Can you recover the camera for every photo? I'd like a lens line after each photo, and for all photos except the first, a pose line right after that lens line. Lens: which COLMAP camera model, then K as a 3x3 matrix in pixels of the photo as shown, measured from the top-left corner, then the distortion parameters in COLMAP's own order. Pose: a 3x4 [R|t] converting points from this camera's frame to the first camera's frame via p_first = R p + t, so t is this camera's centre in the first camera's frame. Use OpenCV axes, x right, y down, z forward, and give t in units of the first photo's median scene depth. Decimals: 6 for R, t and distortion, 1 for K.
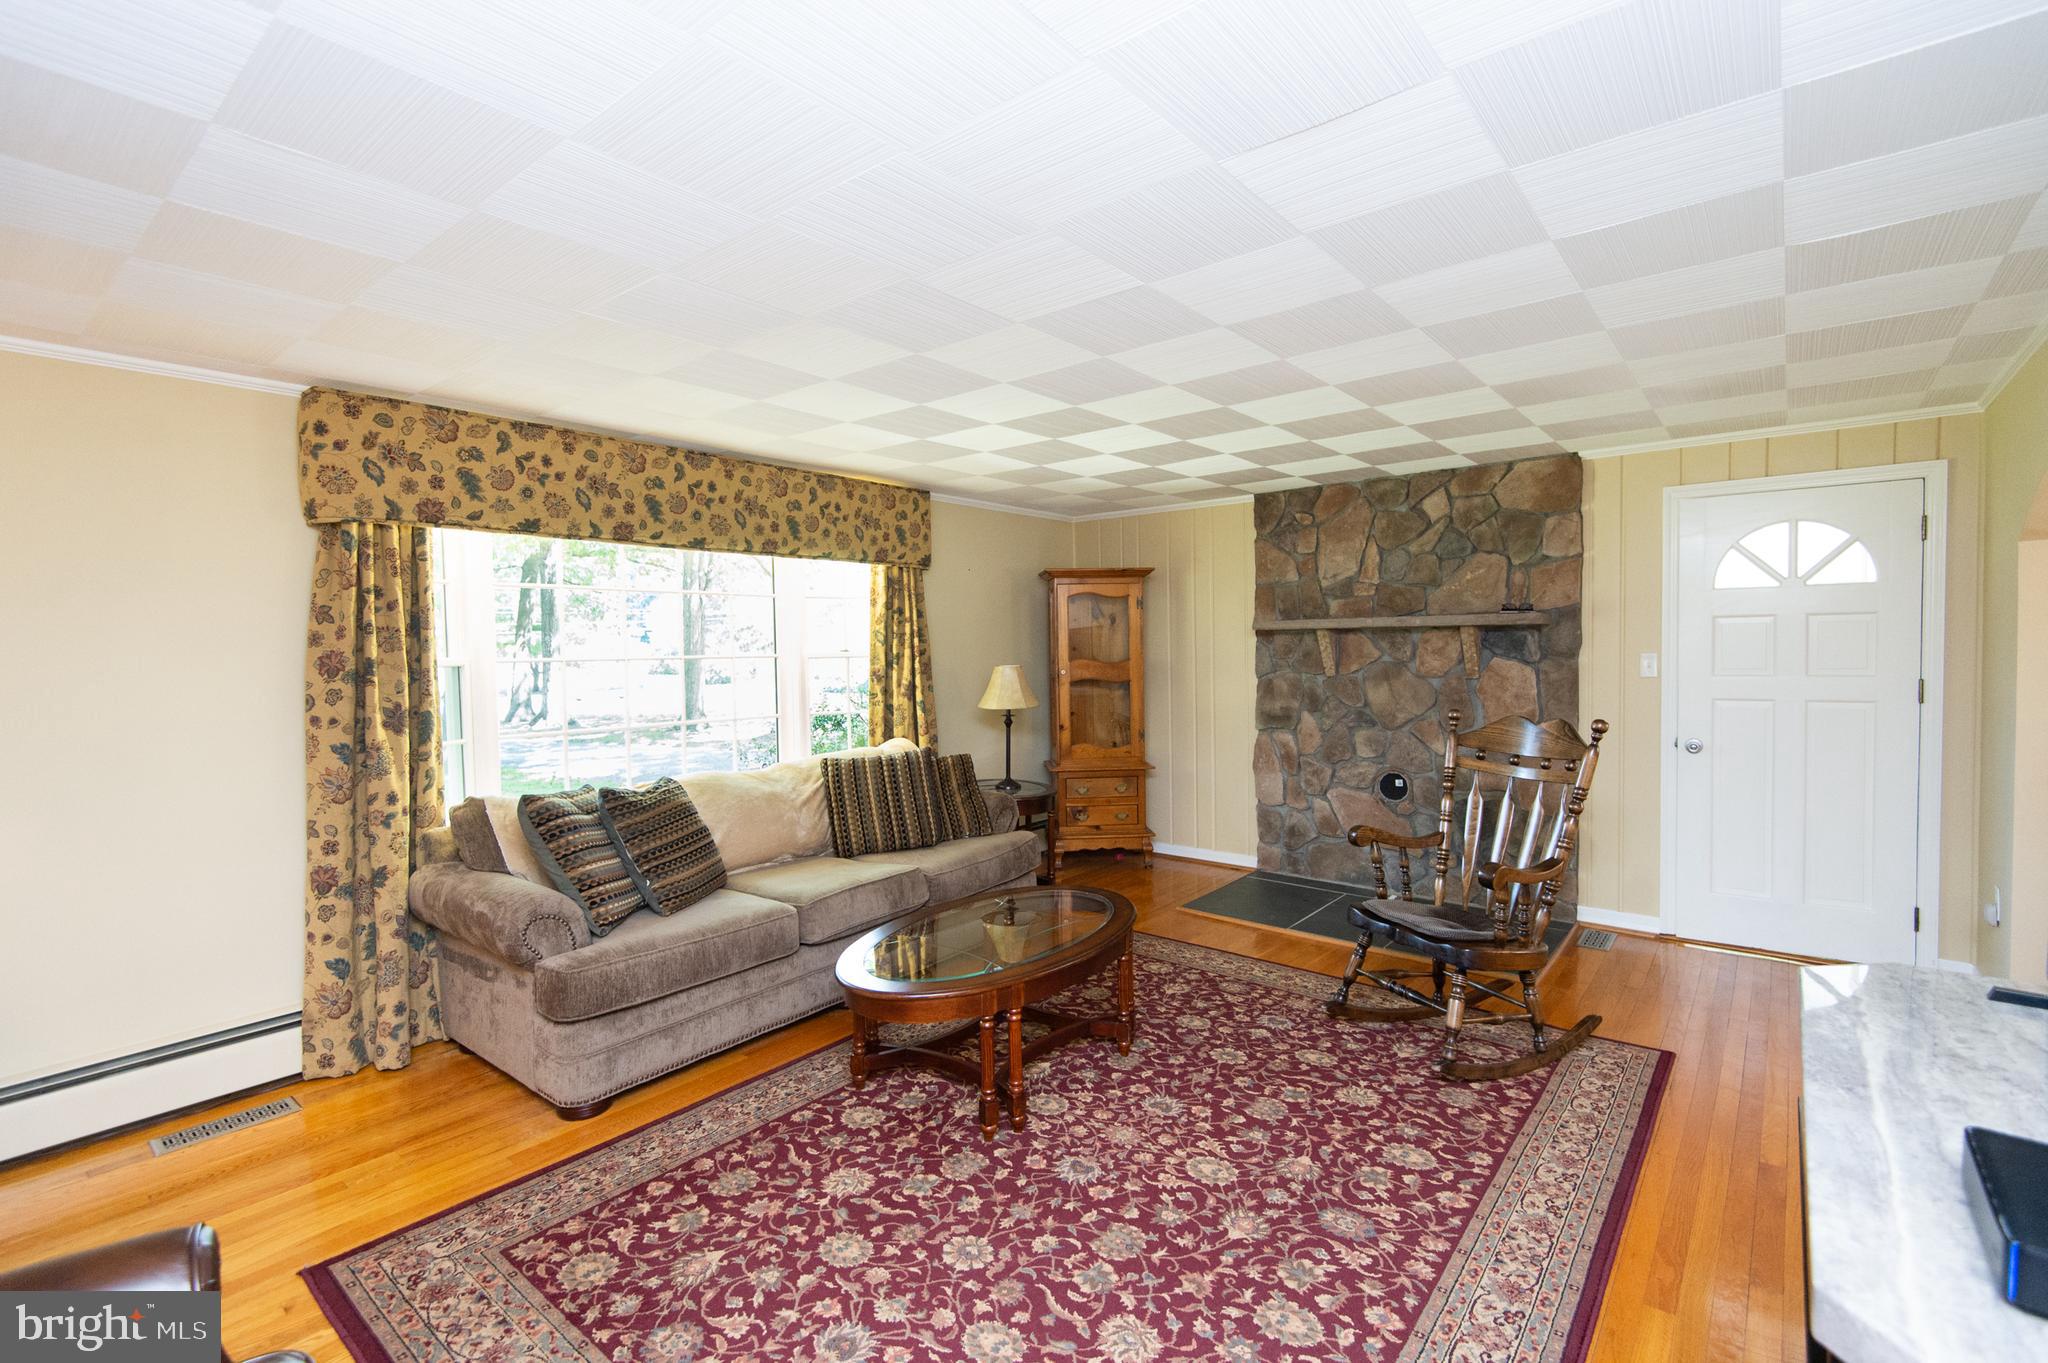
lens RADIAL K [[927.4, 0, 1024.0], [0, 927.4, 681.5], [0, 0, 1]] dist [0.063072, -0.020791]
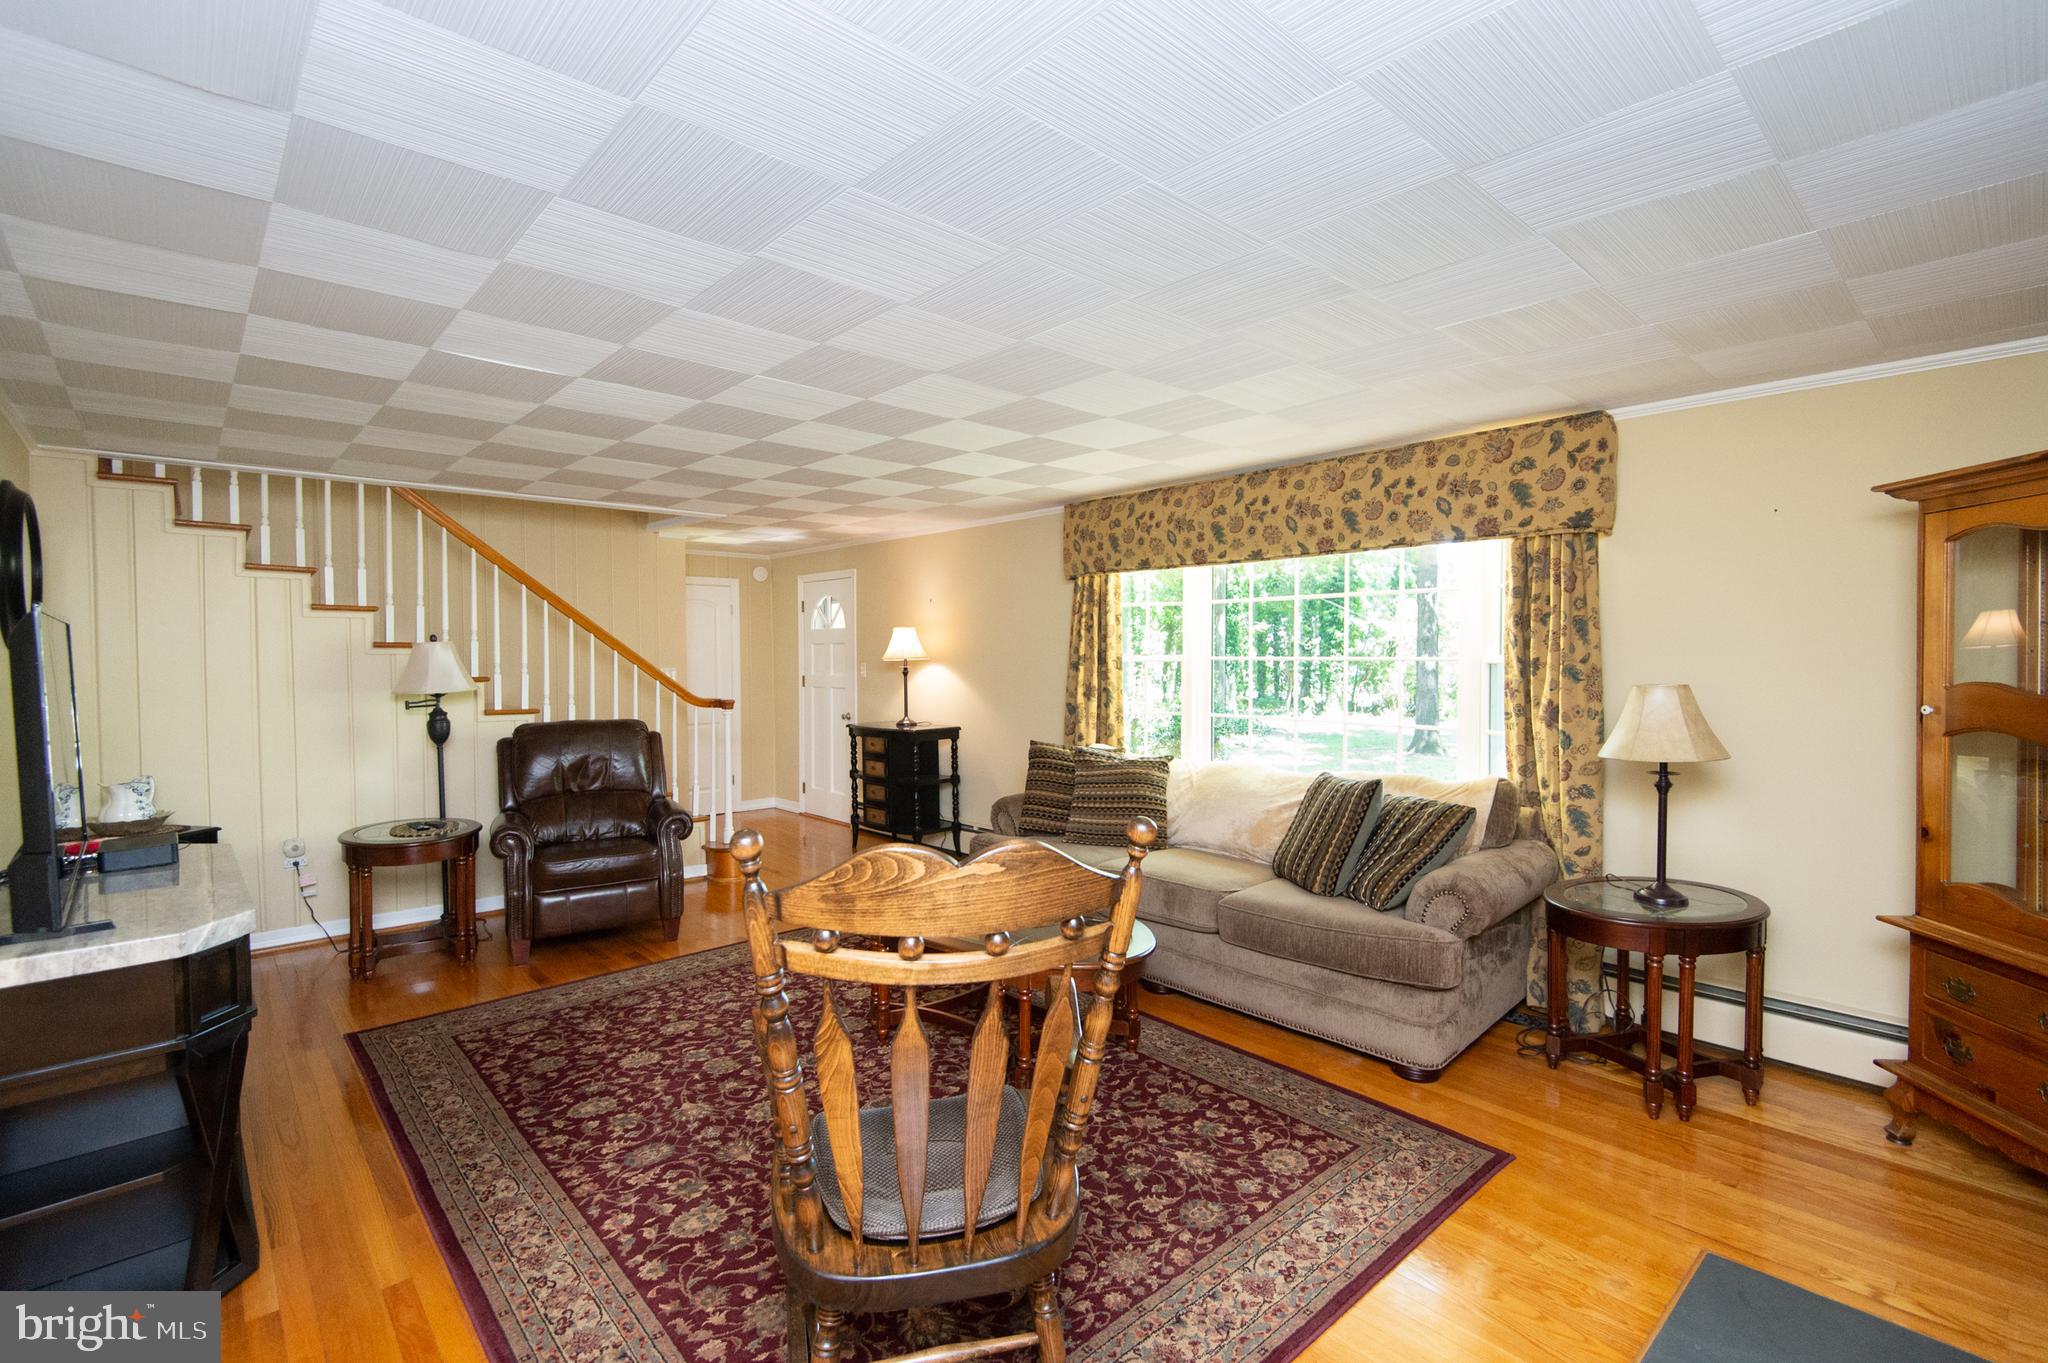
lens RADIAL K [[940.3, 0, 1034.1], [0, 940.3, 681.0], [0, 0, 1]] dist [0.034518, -0.022326]
pose [[-0.150455, 0.032620, -0.988079, 1.137409], [-0.041940, 0.998345, 0.039345, -0.047818], [0.987727, 0.047359, -0.148838, 1.322059]]
